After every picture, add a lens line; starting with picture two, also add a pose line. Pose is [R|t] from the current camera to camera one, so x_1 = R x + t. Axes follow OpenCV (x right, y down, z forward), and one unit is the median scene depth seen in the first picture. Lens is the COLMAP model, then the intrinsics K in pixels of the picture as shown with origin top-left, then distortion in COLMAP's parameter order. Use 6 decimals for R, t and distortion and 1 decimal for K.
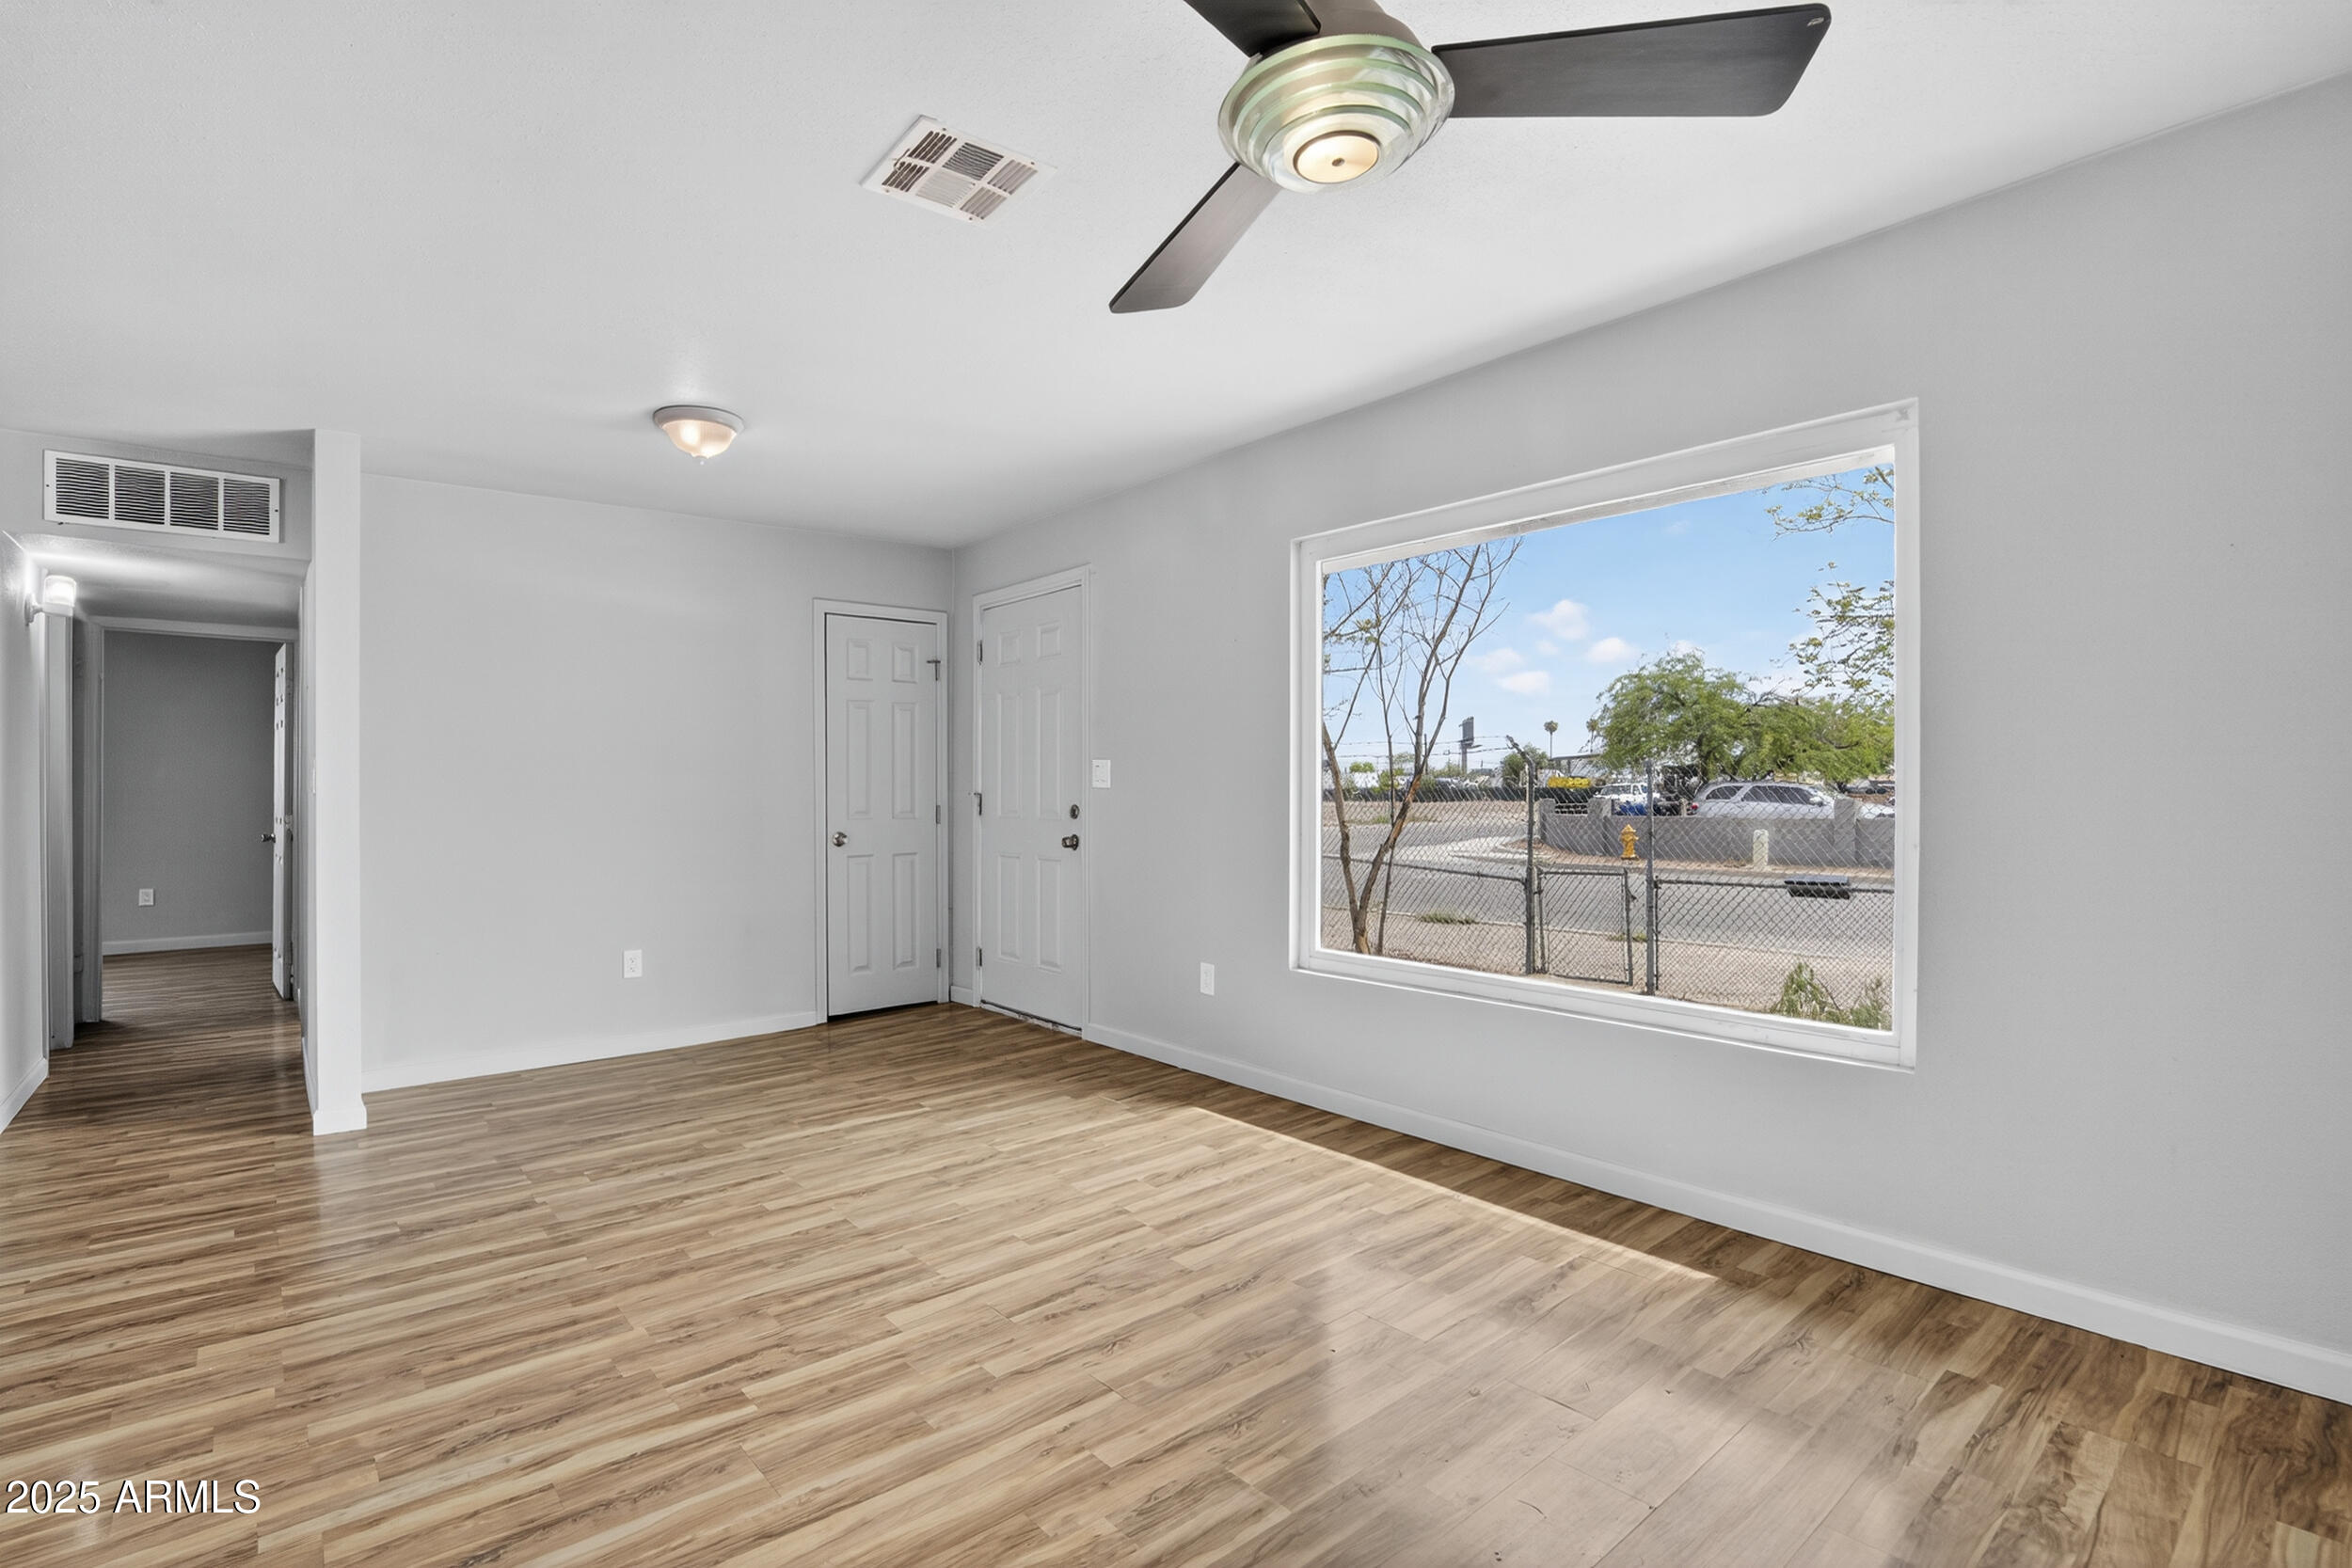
lens RADIAL K [[1102.0, 0, 1166.9], [0, 1102.0, 797.5], [0, 0, 1]] dist [-0.037968, 0.006832]
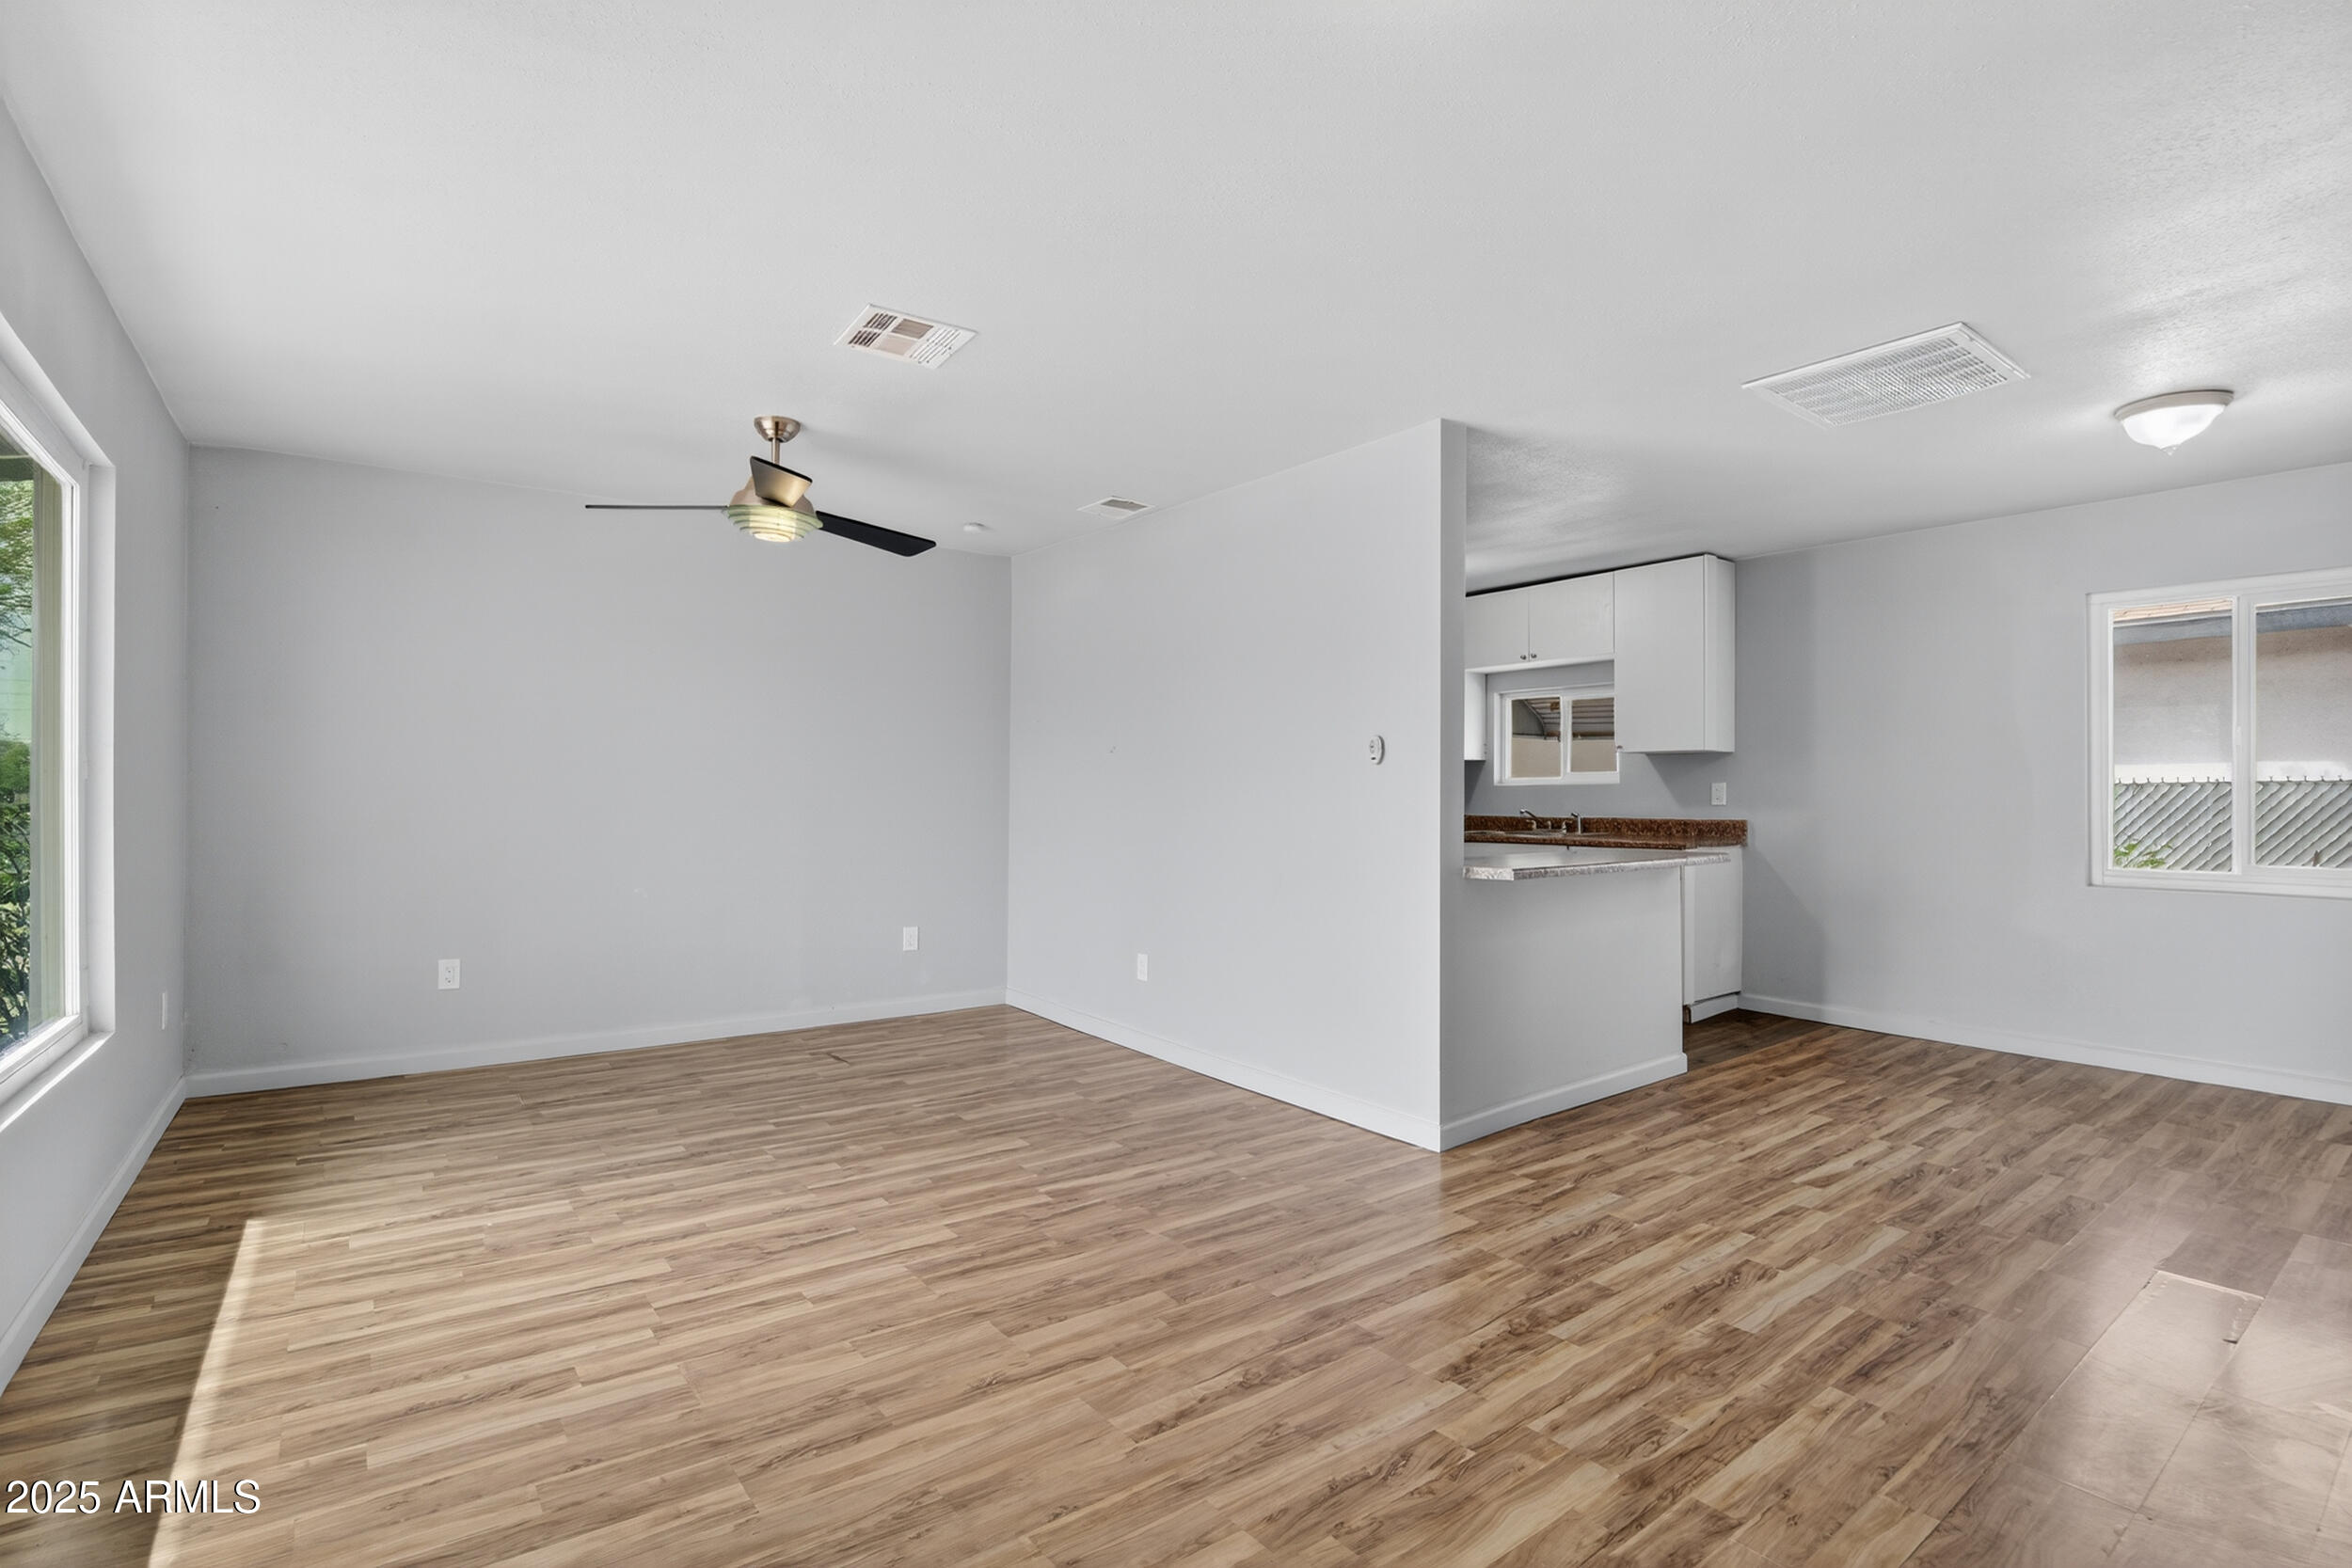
lens RADIAL K [[1102.0, 0, 1168.6], [0, 1102.0, 794.5], [0, 0, 1]] dist [-0.037968, 0.006832]
pose [[-0.998431, -0.000606, 0.055999, -0.439214], [-0.000627, 1.000000, -0.000368, -0.006780], [-0.055999, -0.000403, -0.998431, 1.722904]]
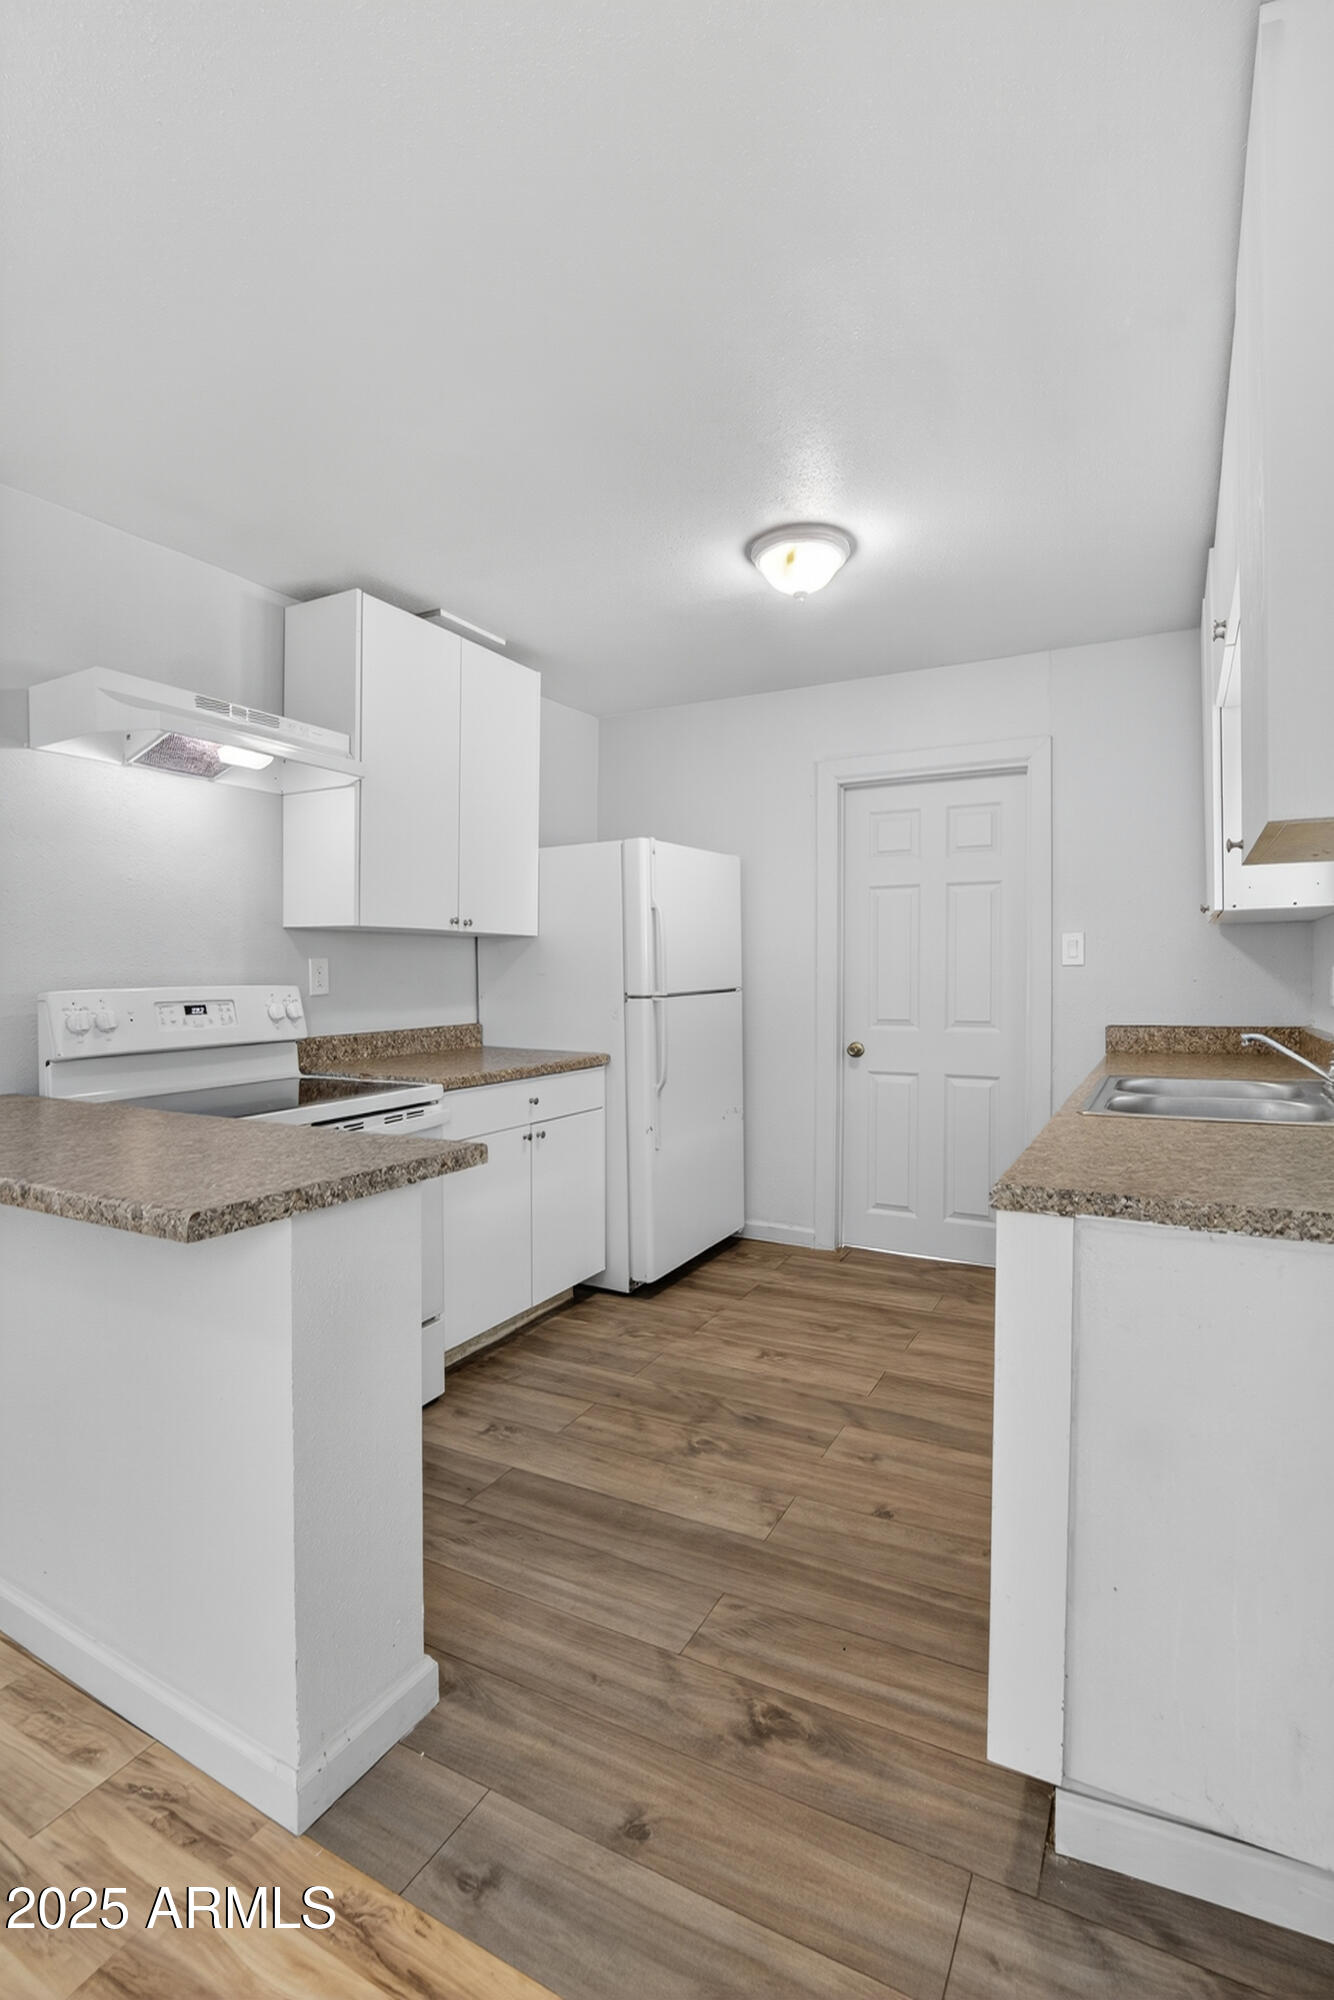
lens RADIAL K [[937.2, 0, 672.8], [0, 937.2, 989.6], [0, 0, 1]] dist [-0.037968, 0.006832]
pose [[-0.366800, -0.011271, 0.930232, -1.516737], [0.001133, 0.999920, 0.012562, -0.019845], [-0.930299, 0.005662, -0.366758, 0.173058]]
